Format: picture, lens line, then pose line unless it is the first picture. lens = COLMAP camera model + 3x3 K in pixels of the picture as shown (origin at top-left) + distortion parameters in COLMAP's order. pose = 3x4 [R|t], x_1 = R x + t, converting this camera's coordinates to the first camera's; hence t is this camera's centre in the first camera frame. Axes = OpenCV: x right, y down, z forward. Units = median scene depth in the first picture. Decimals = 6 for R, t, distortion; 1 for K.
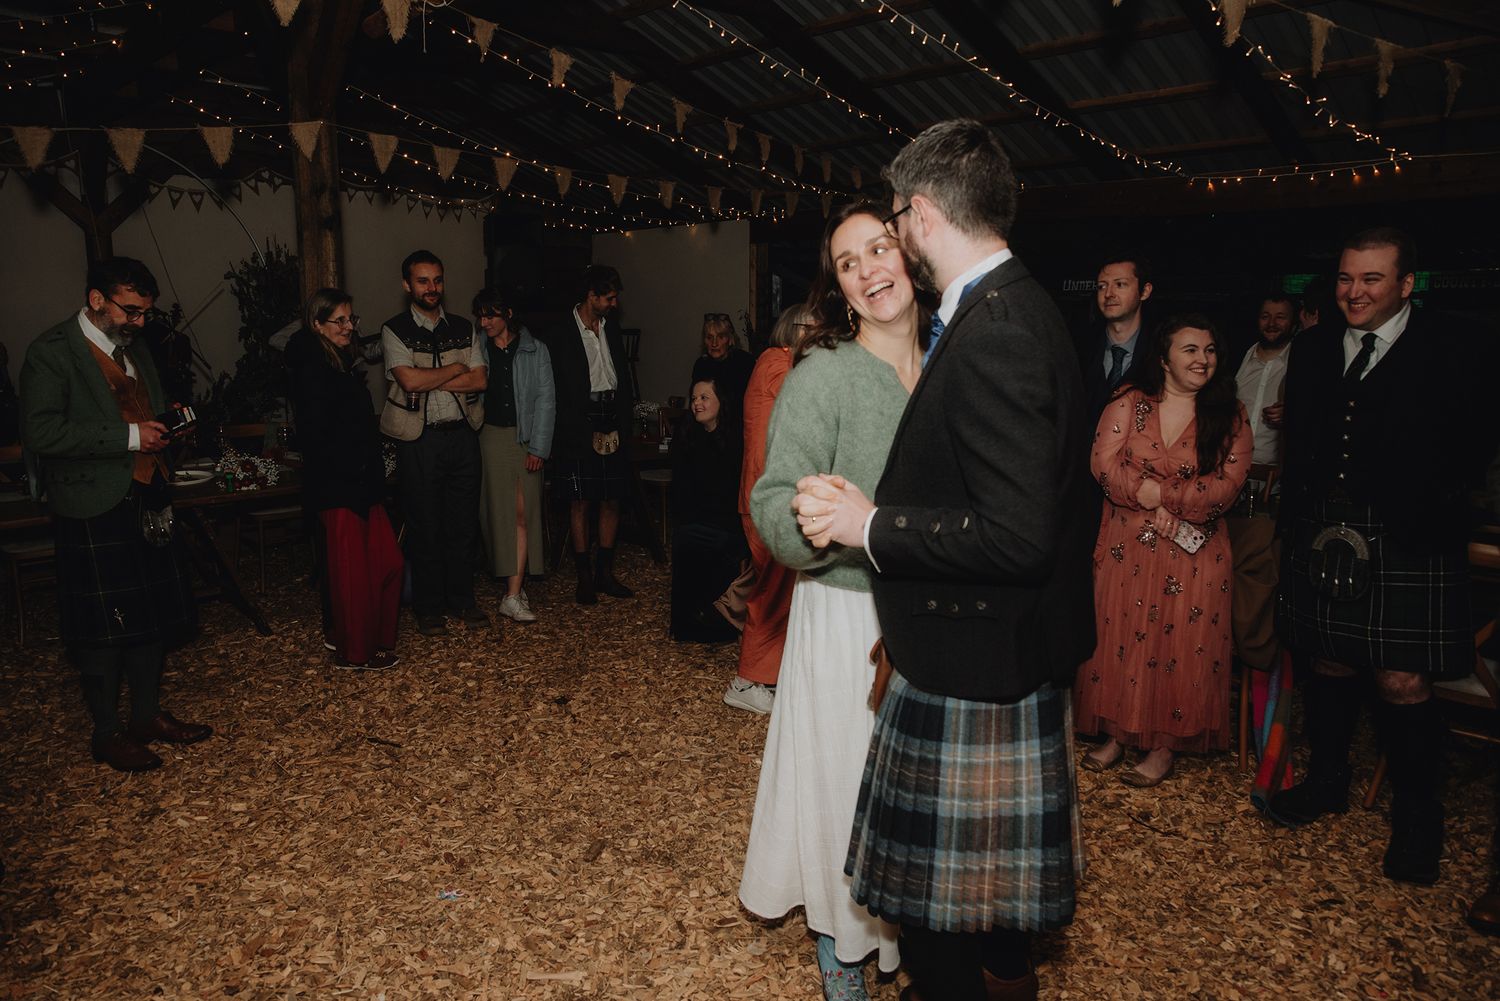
lens RADIAL K [[1001.8, 0, 741.6], [0, 1001.8, 516.8], [0, 0, 1]] dist [-0.103661, 0.065673]
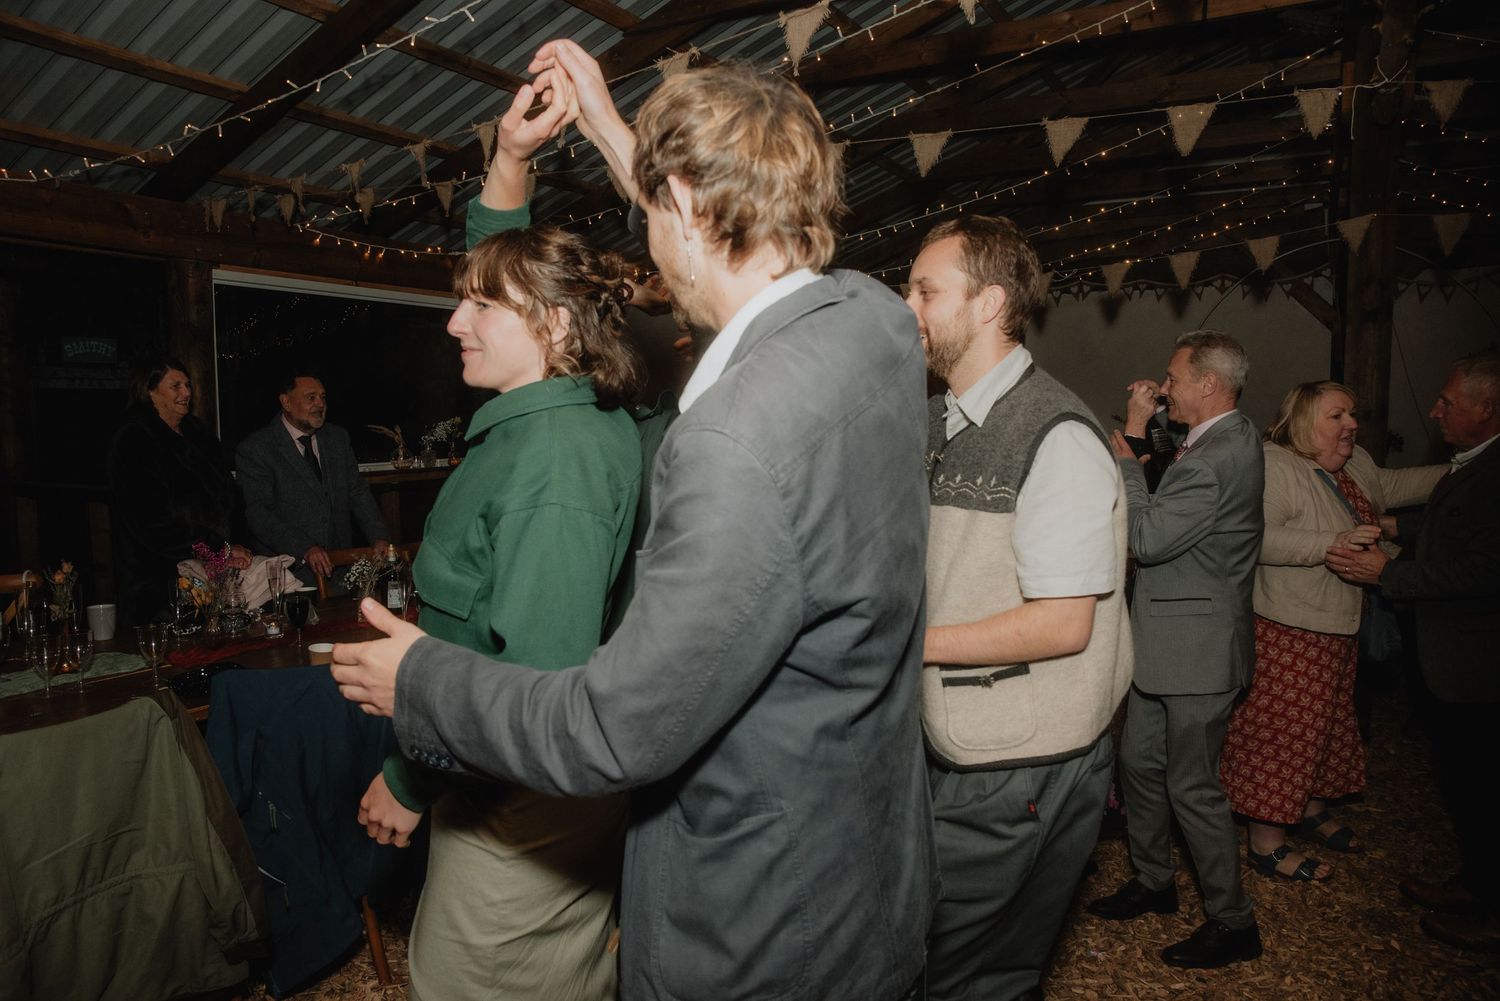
lens RADIAL K [[1001.8, 0, 754.6], [0, 1001.8, 504.0], [0, 0, 1]] dist [-0.103661, 0.065673]
pose [[0.288098, 0.081307, -0.954143, 0.454235], [-0.183206, 0.982664, 0.028419, -0.039952], [0.939912, 0.166617, 0.298000, 0.222718]]
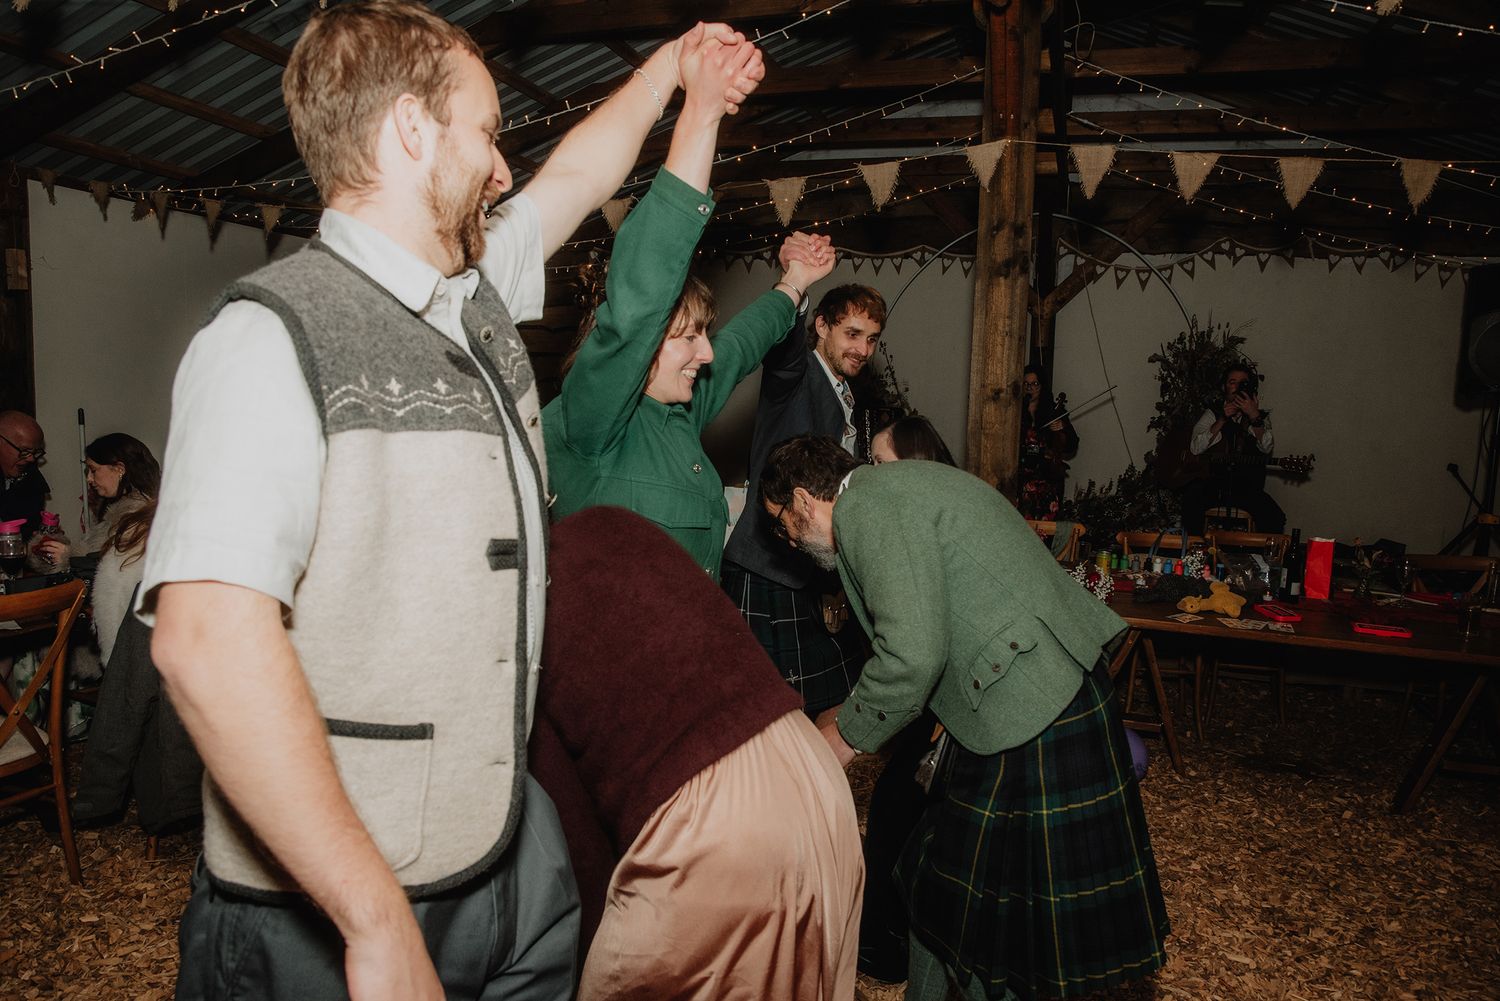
lens RADIAL K [[1001.8, 0, 748.9], [0, 1001.8, 508.2], [0, 0, 1]] dist [-0.103661, 0.065673]
pose [[0.478078, 0.109586, -0.871454, 0.240750], [-0.206806, 0.978335, 0.009573, -0.110755], [0.853623, 0.175645, 0.490384, 0.650439]]
